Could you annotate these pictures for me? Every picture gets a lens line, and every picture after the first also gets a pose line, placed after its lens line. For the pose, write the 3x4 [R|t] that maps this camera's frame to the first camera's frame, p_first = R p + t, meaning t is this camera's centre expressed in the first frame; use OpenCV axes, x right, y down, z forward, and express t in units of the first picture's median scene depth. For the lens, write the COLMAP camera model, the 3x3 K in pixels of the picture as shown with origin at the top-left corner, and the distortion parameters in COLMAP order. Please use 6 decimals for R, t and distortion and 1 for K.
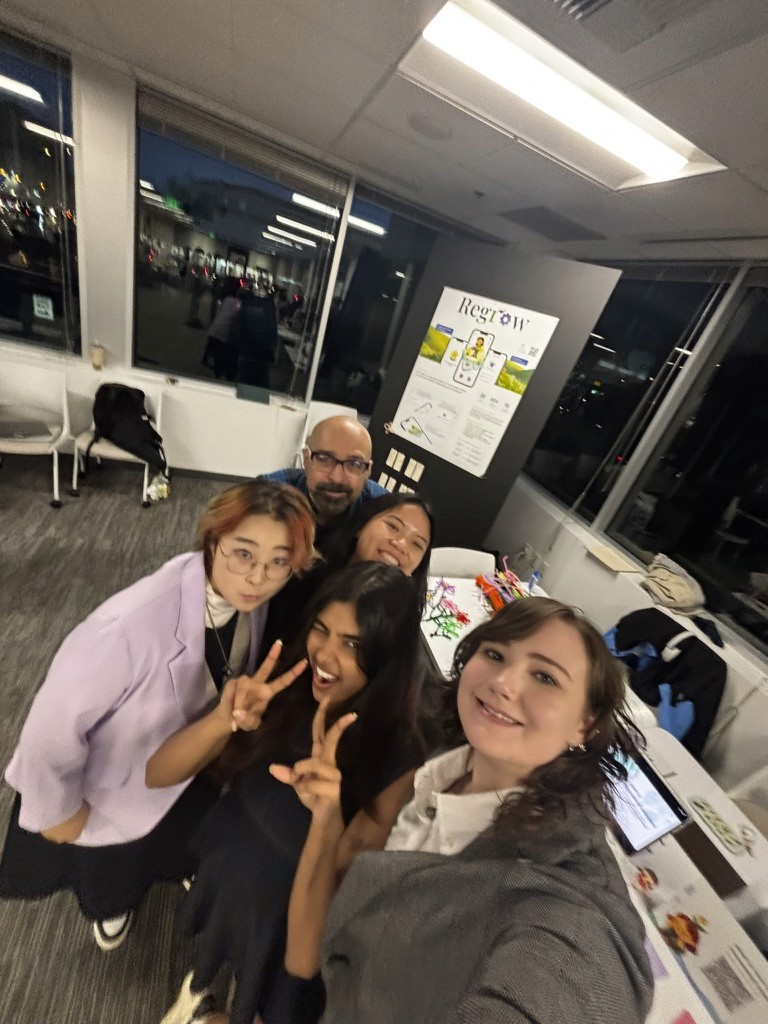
lens RADIAL K [[411.7, 0, 382.5], [0, 411.7, 507.8], [0, 0, 1]] dist [-0.002316, -0.000249]
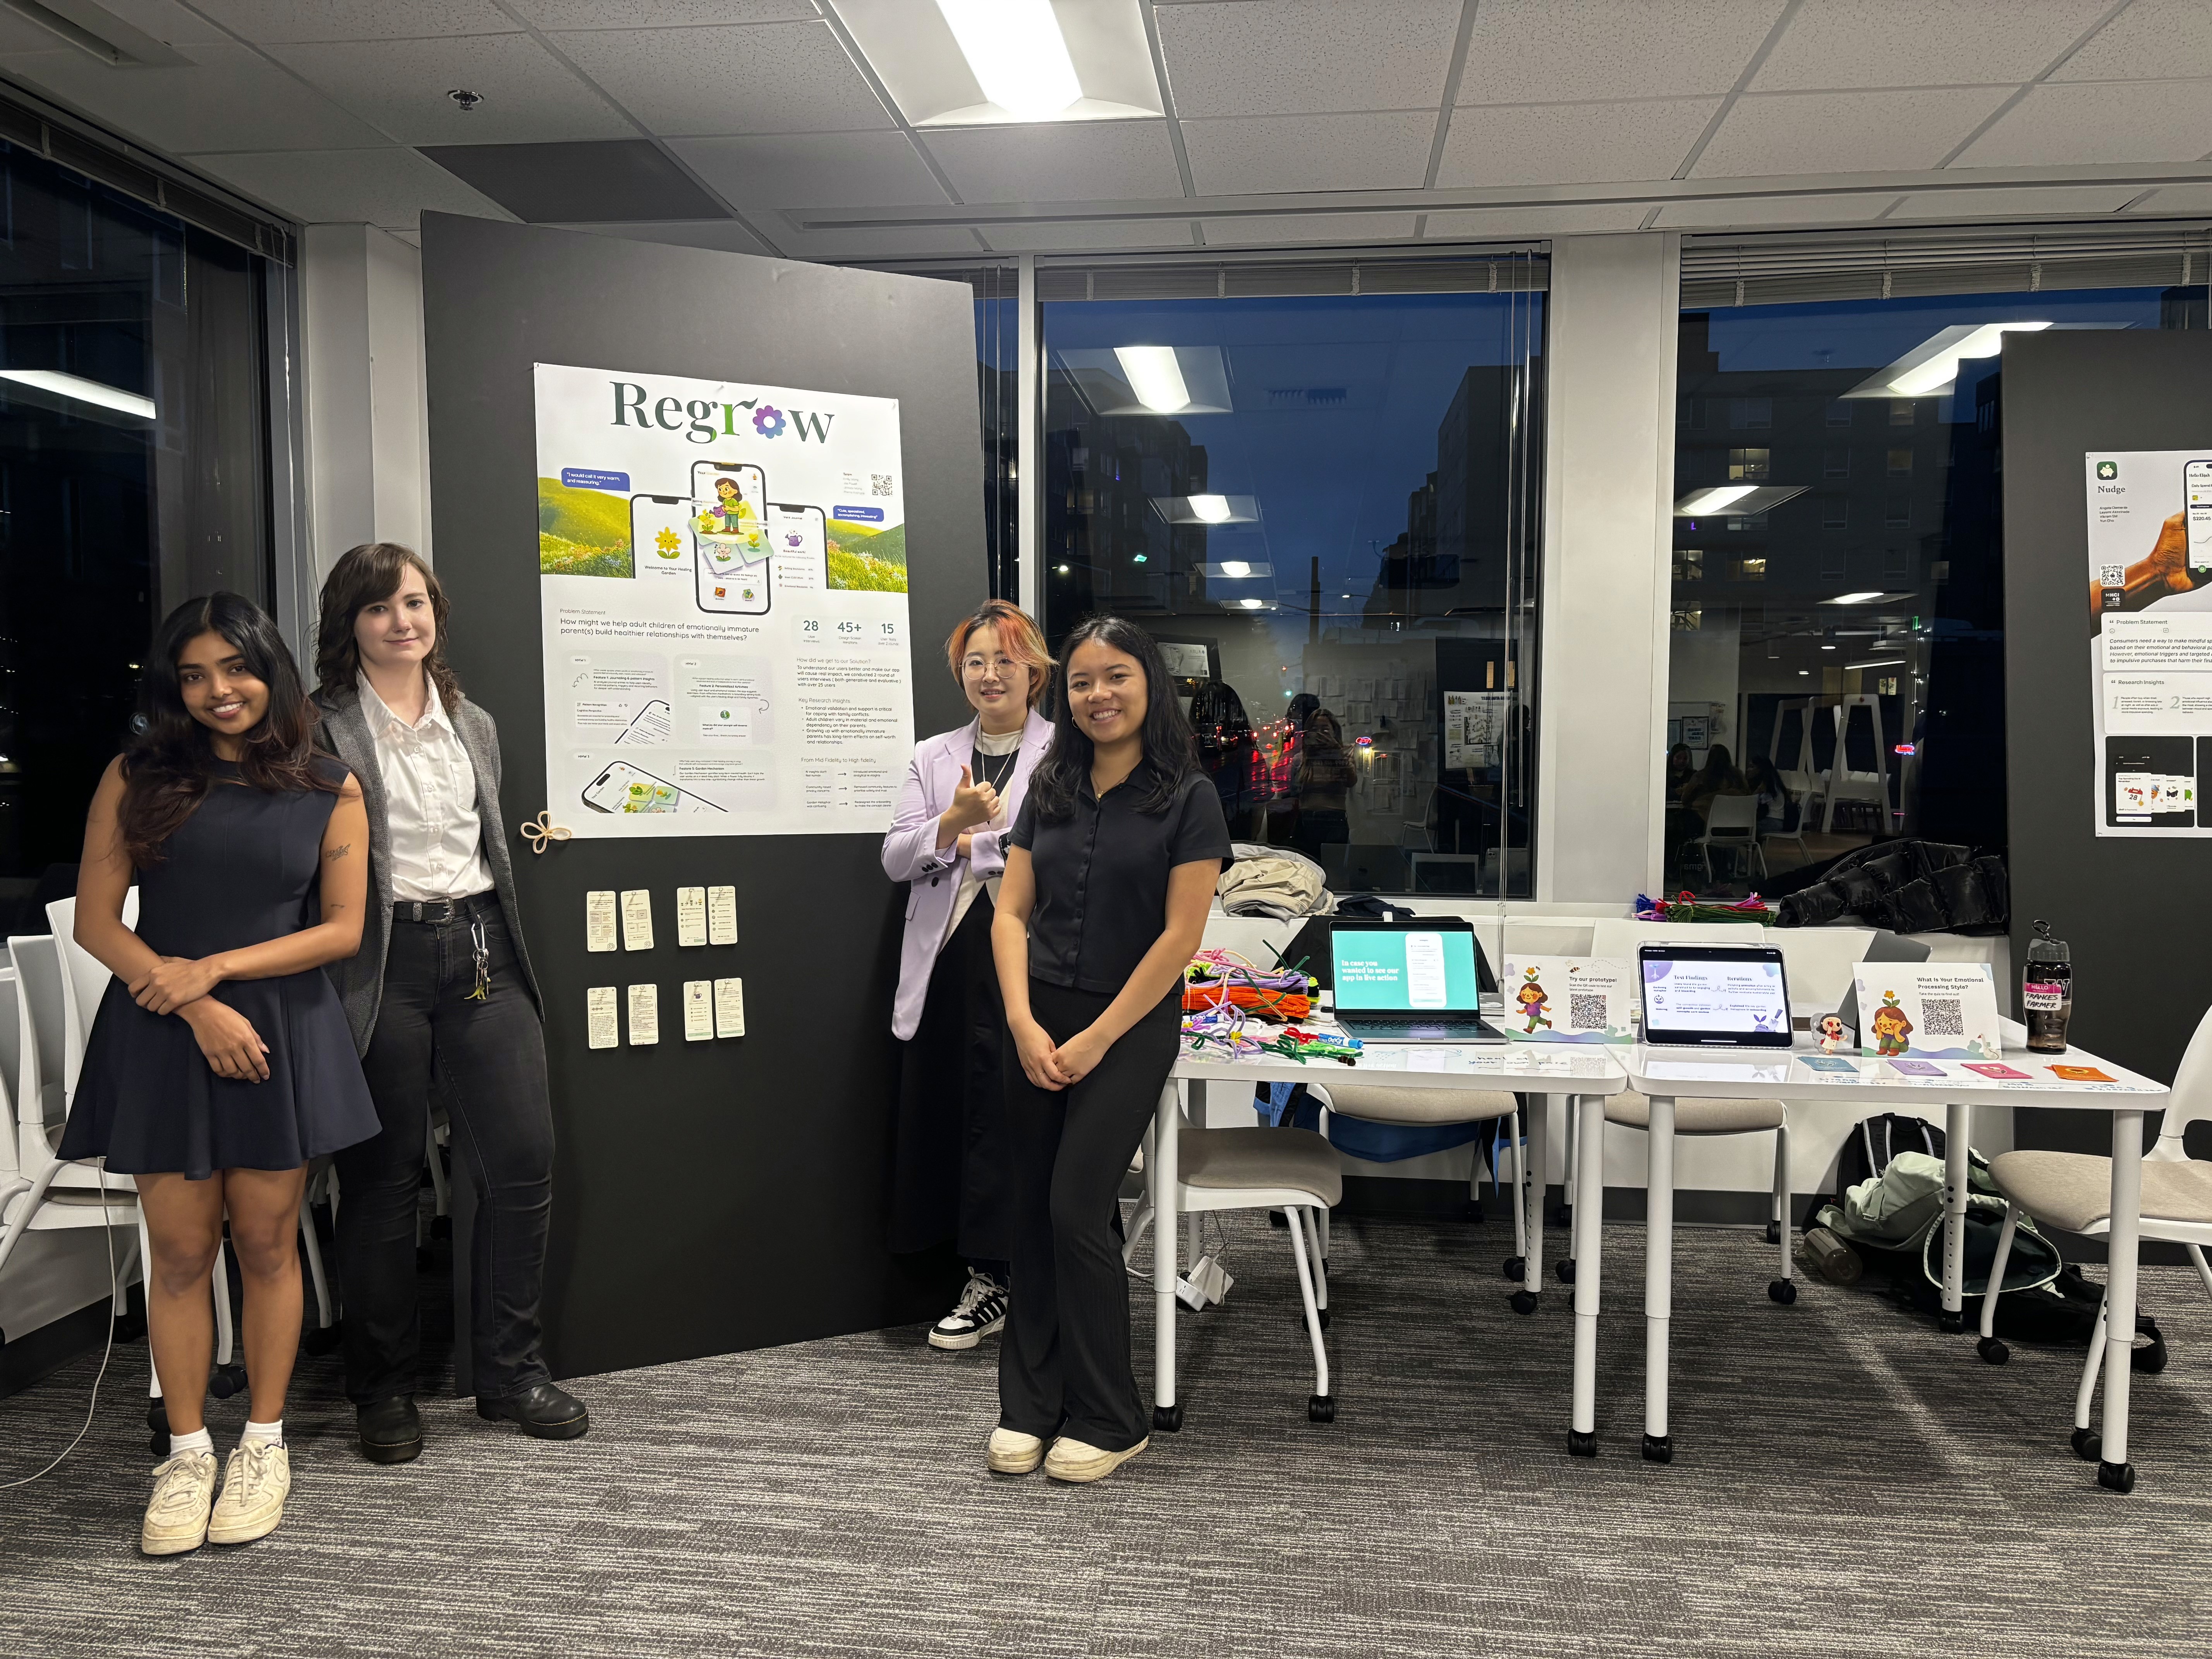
lens RADIAL K [[1662.9, 0, 1108.3], [0, 1662.9, 838.4], [0, 0, 1]] dist [0.015468, 0.005366]
pose [[0.387966, -0.329796, 0.860649, -0.941553], [0.495408, 0.862044, 0.107009, -0.140327], [-0.777209, 0.384857, 0.497827, 0.160461]]
